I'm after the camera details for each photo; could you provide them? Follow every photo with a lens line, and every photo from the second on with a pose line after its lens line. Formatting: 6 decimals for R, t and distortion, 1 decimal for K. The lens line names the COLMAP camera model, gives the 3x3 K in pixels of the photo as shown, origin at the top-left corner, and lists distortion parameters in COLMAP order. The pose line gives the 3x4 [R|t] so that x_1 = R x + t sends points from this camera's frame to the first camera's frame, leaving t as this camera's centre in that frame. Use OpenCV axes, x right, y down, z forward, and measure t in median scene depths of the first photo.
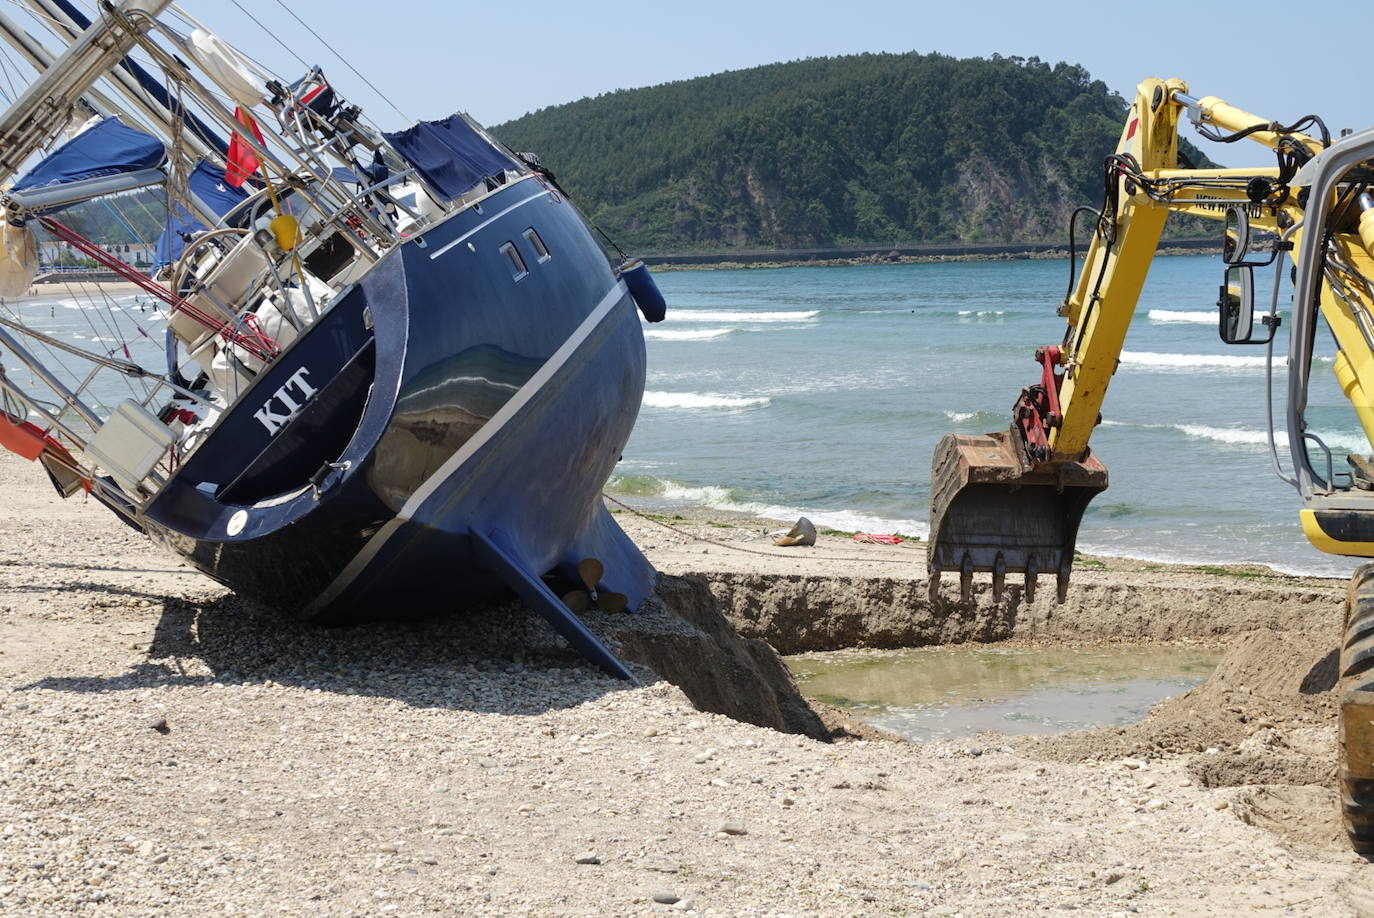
lens RADIAL K [[2192.9, 0, 687.0], [0, 2192.9, 459.0], [0, 0, 1]] dist [-0.026593, -0.111543]
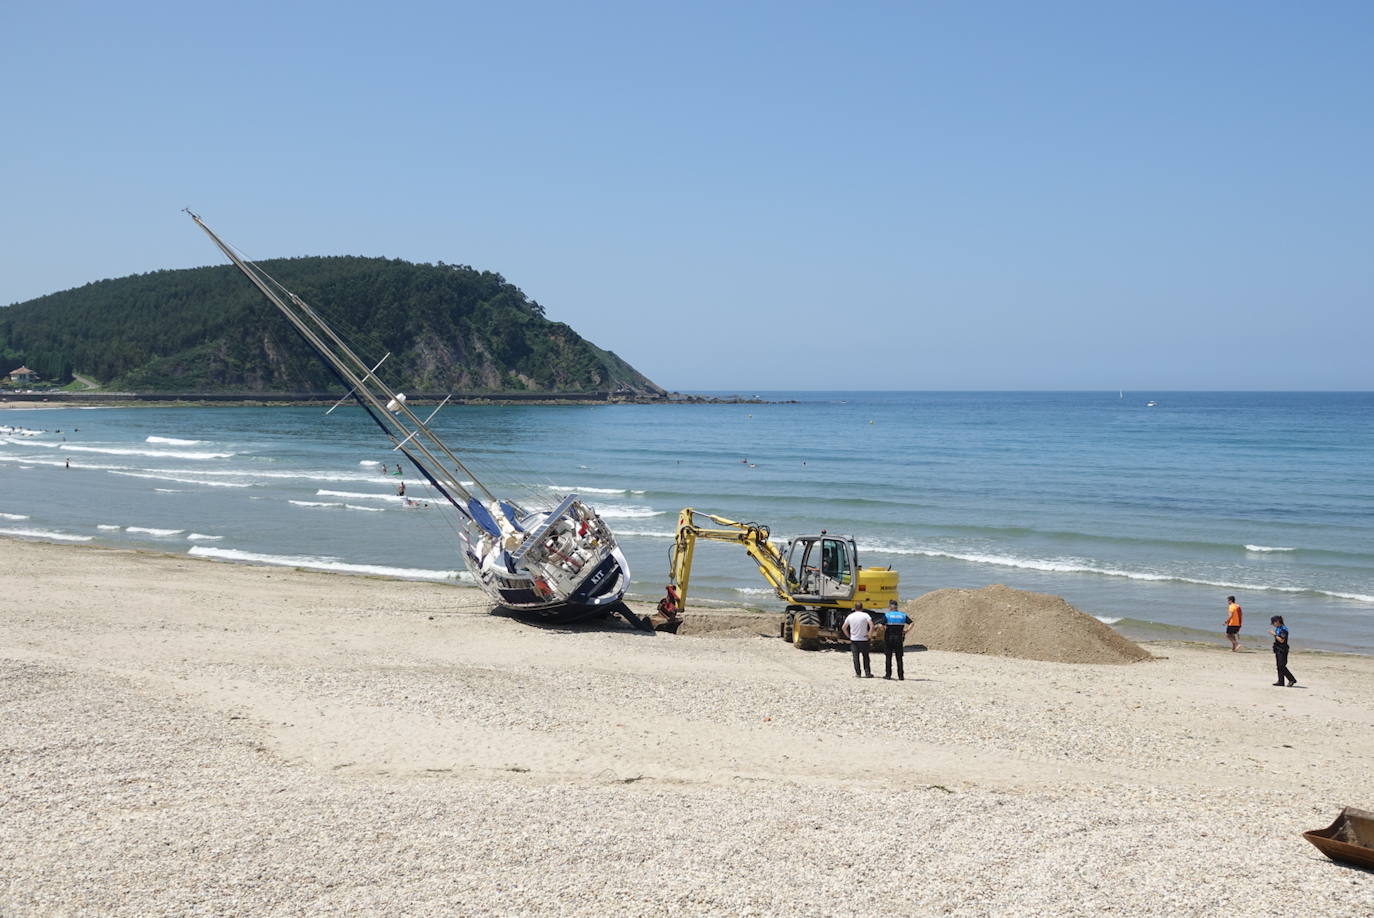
lens RADIAL K [[2192.9, 0, 687.0], [0, 2192.9, 459.0], [0, 0, 1]] dist [-0.026593, -0.111543]
pose [[0.944150, 0.009071, 0.329393, -0.181606], [-0.001229, 0.999711, -0.024006, -0.019465], [-0.329515, 0.022261, 0.943888, -0.421229]]
